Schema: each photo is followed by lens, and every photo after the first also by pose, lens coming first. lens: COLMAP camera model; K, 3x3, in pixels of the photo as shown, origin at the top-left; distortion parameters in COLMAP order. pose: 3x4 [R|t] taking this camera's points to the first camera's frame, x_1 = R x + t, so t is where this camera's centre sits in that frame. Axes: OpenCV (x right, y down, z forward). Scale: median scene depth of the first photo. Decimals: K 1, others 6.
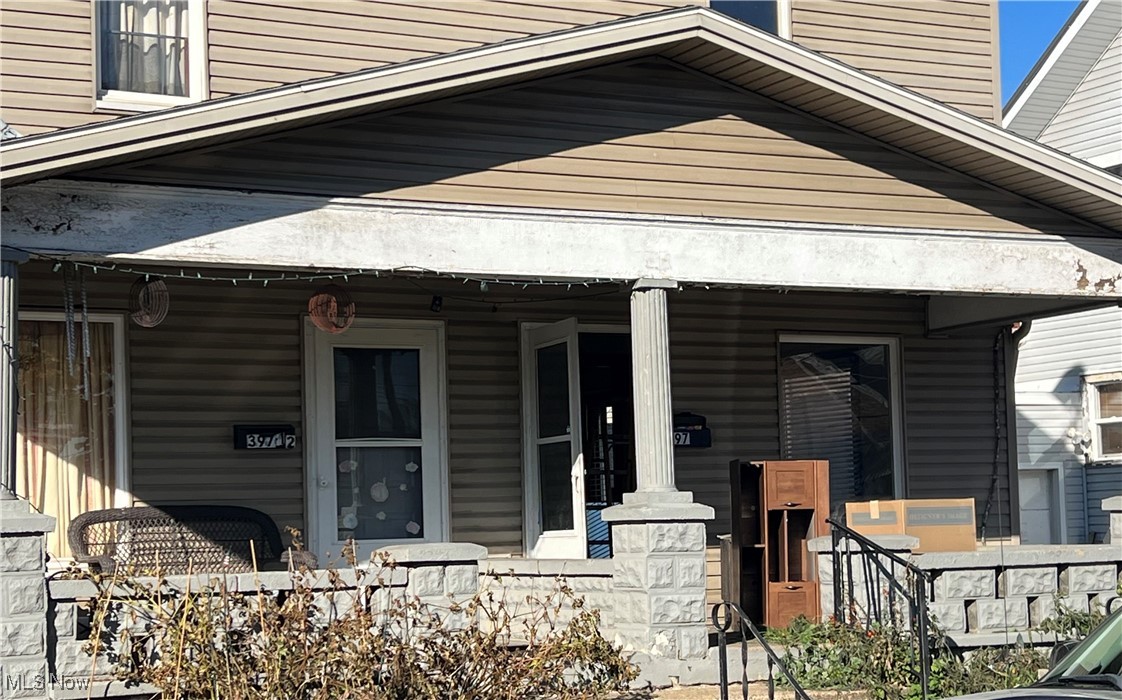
lens RADIAL K [[2067.5, 0, 560.7], [0, 2067.5, 350.8], [0, 0, 1]] dist [0.084477, 0.000000]
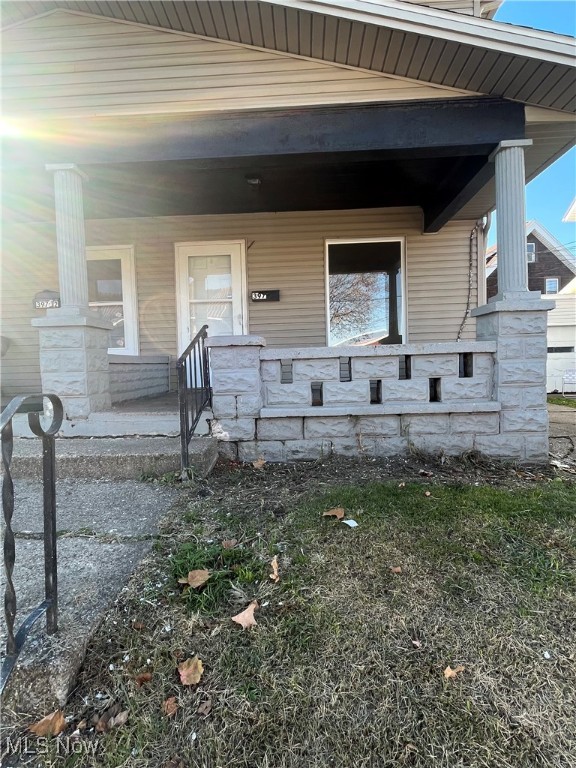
lens RADIAL K [[411.8, 0, 288.4], [0, 411.8, 381.4], [0, 0, 1]] dist [0.001813, -0.000036]
pose [[0.865000, 0.020656, -0.501347, 0.311300], [0.049121, 0.990867, 0.125575, 0.083412], [0.499362, -0.133249, 0.856085, 0.751030]]
